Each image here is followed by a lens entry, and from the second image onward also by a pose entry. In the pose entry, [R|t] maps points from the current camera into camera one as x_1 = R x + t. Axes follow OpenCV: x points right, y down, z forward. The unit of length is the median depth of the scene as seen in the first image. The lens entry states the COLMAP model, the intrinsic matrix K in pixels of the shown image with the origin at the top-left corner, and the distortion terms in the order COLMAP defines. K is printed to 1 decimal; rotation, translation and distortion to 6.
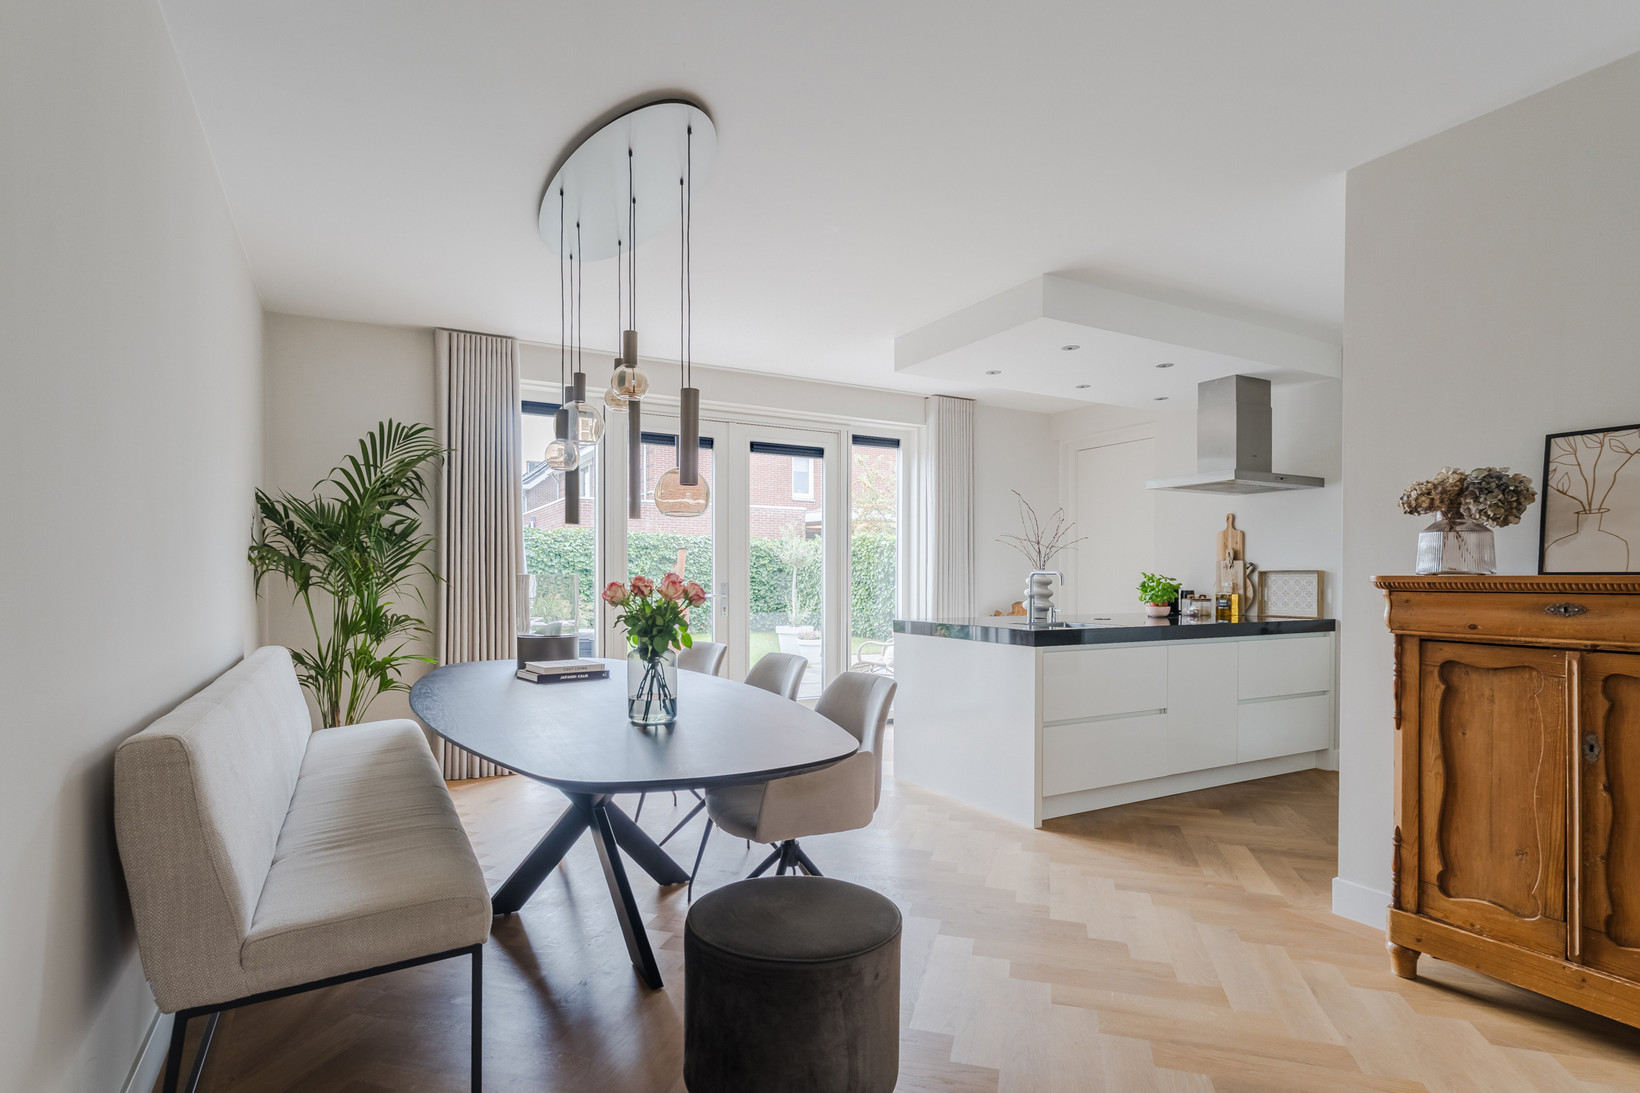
lens RADIAL K [[822.7, 0, 807.9], [0, 822.7, 581.6], [0, 0, 1]] dist [0.000147, -0.000229]
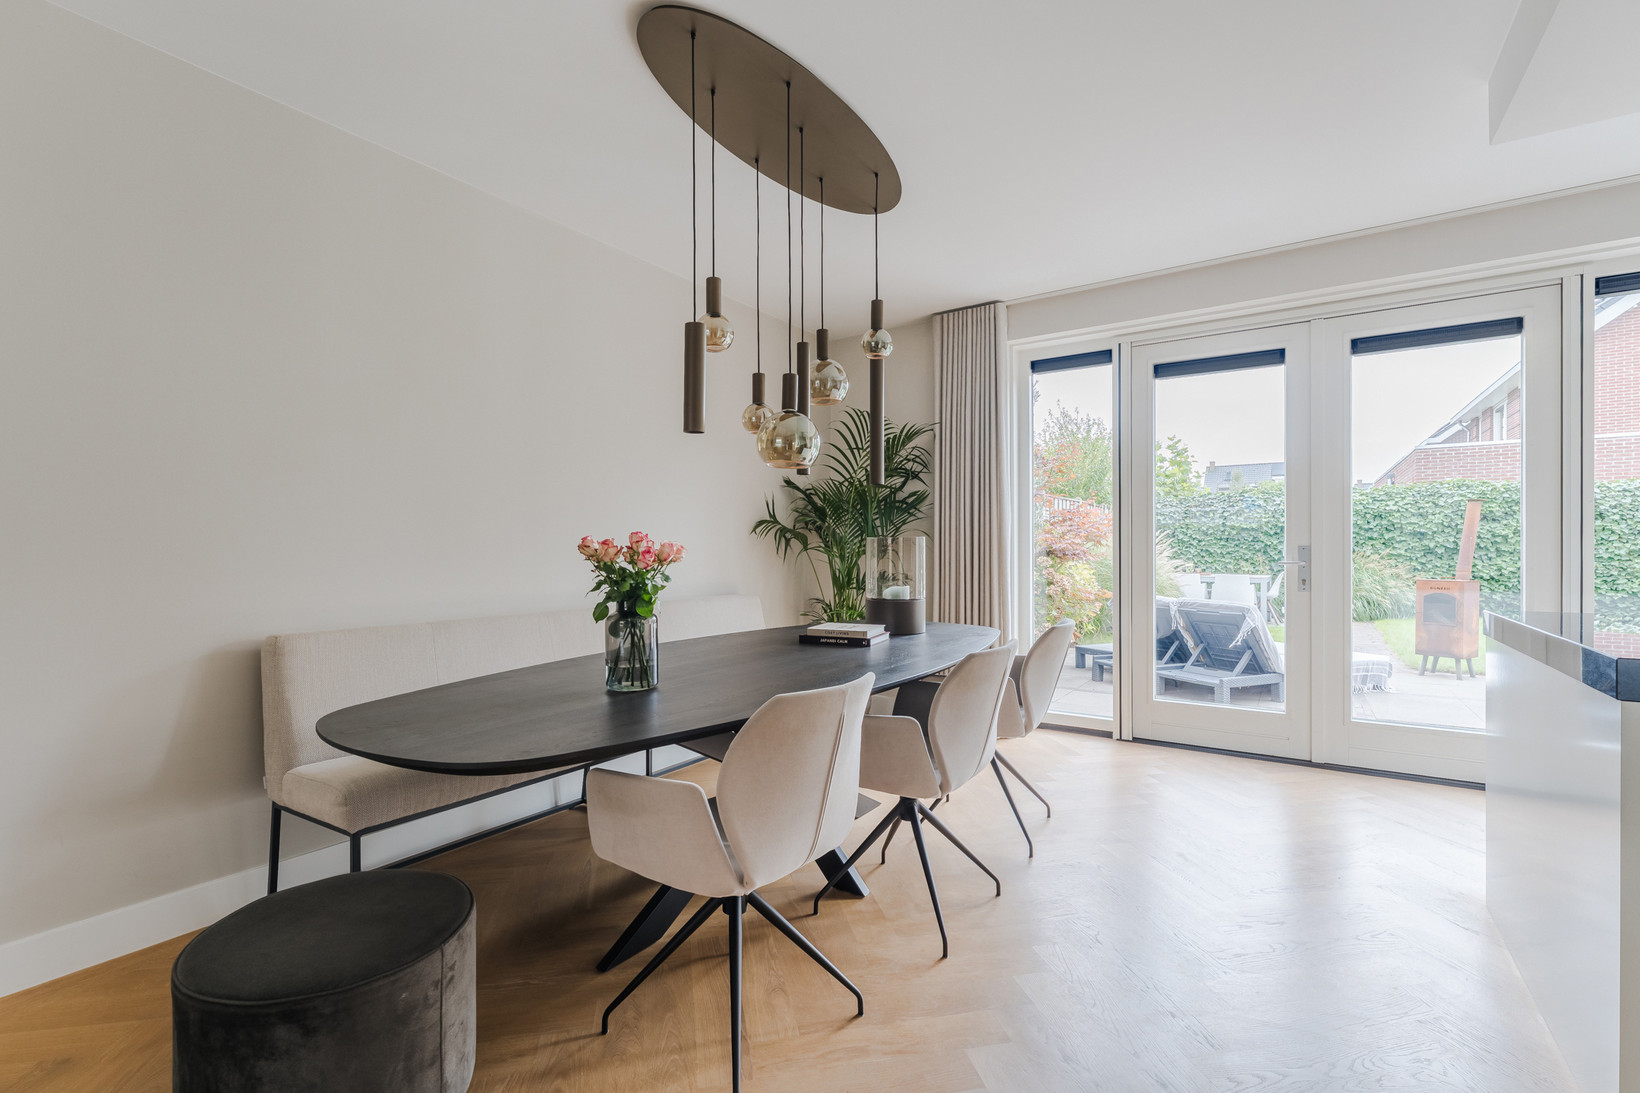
lens RADIAL K [[724.4, 0, 813.5], [0, 724.4, 549.9], [0, 0, 1]] dist [0.001962, 0.000110]
pose [[0.463039, -0.002158, -0.886335, 0.286649], [0.003175, 0.999995, -0.000776, 0.004721], [0.886332, -0.002455, 0.463043, 0.354272]]
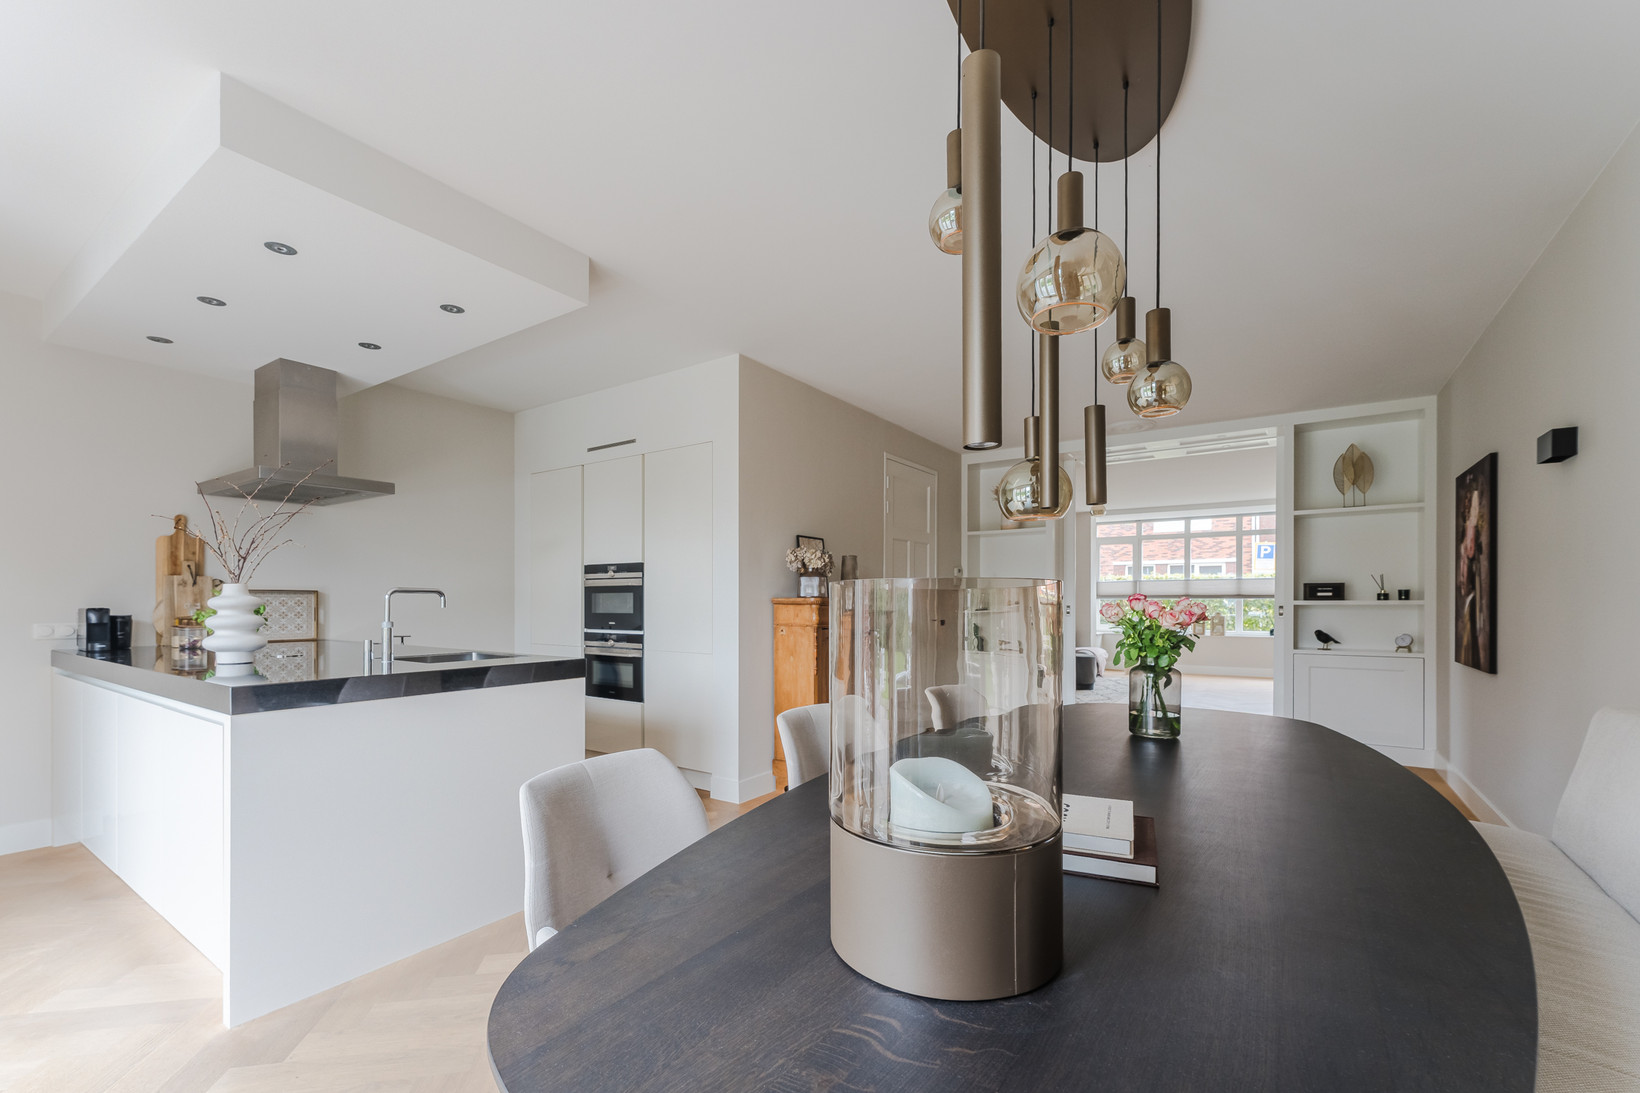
lens RADIAL K [[691.8, 0, 806.1], [0, 691.8, 602.8], [0, 0, 1]] dist [0.003007, -0.000625]
pose [[-0.447761, -0.005606, 0.894135, -0.344200], [0.001947, 0.999972, 0.007244, -0.003631], [-0.894151, 0.004985, -0.447738, 0.791710]]
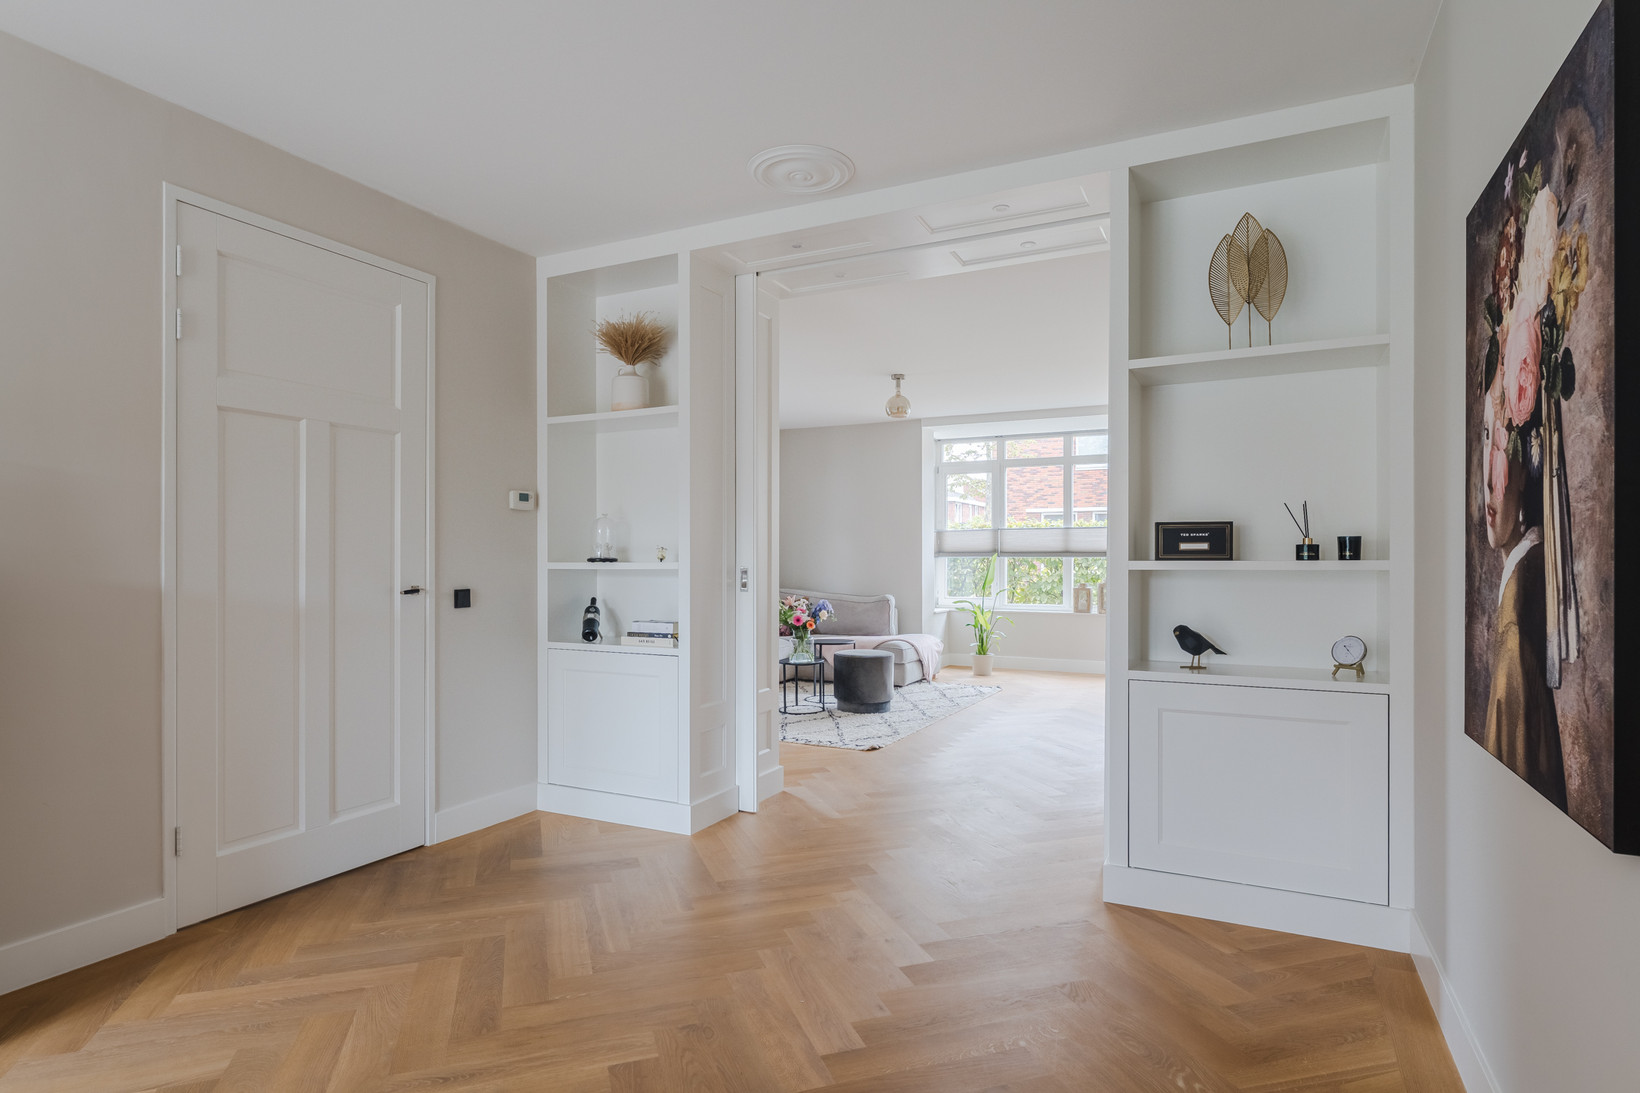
lens RADIAL K [[871.0, 0, 816.2], [0, 871.0, 558.6], [0, 0, 1]] dist [0.000321, 0.000159]
pose [[-0.571341, -0.002841, 0.820708, -0.118822], [0.000427, 0.999993, 0.003759, -0.001870], [-0.820712, 0.002498, -0.571336, 0.220976]]
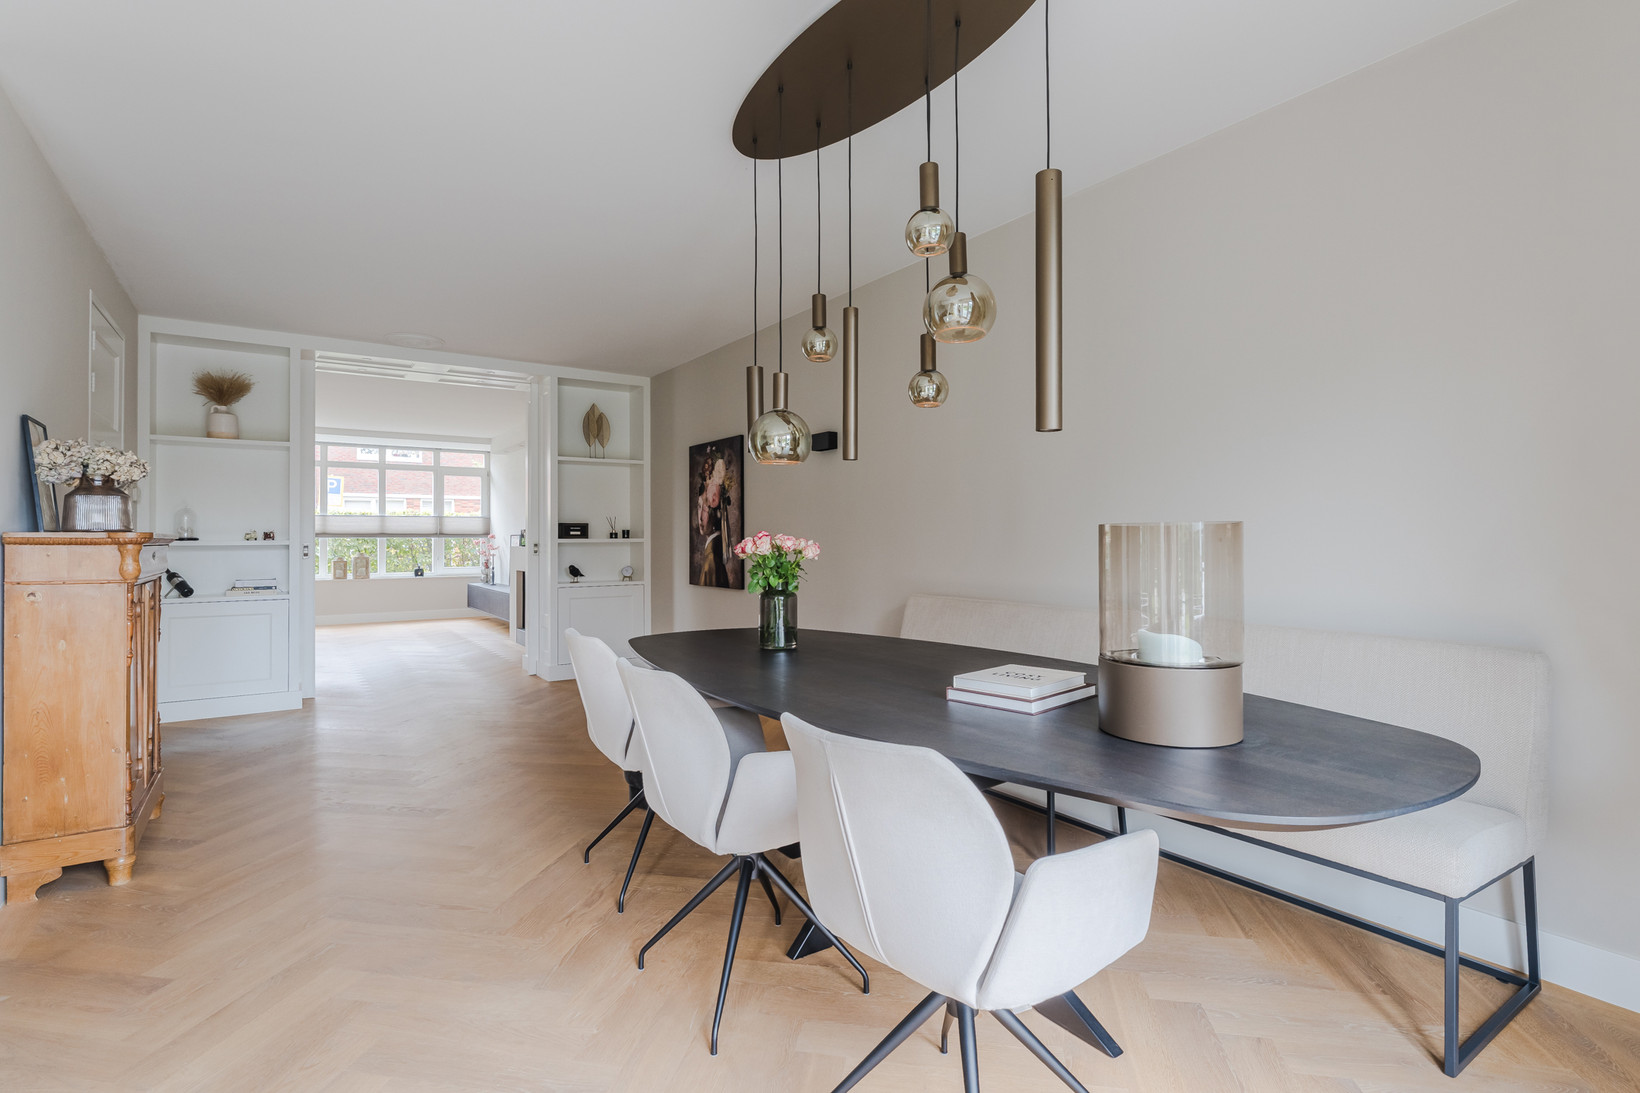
lens RADIAL K [[789.9, 0, 826.6], [0, 789.9, 533.3], [0, 0, 1]] dist [-0.009055, -0.000135]
pose [[-0.993926, -0.002299, -0.110025, -0.057588], [-0.001725, 0.999984, -0.005317, -0.001187], [0.110036, -0.005095, -0.993915, 0.980566]]
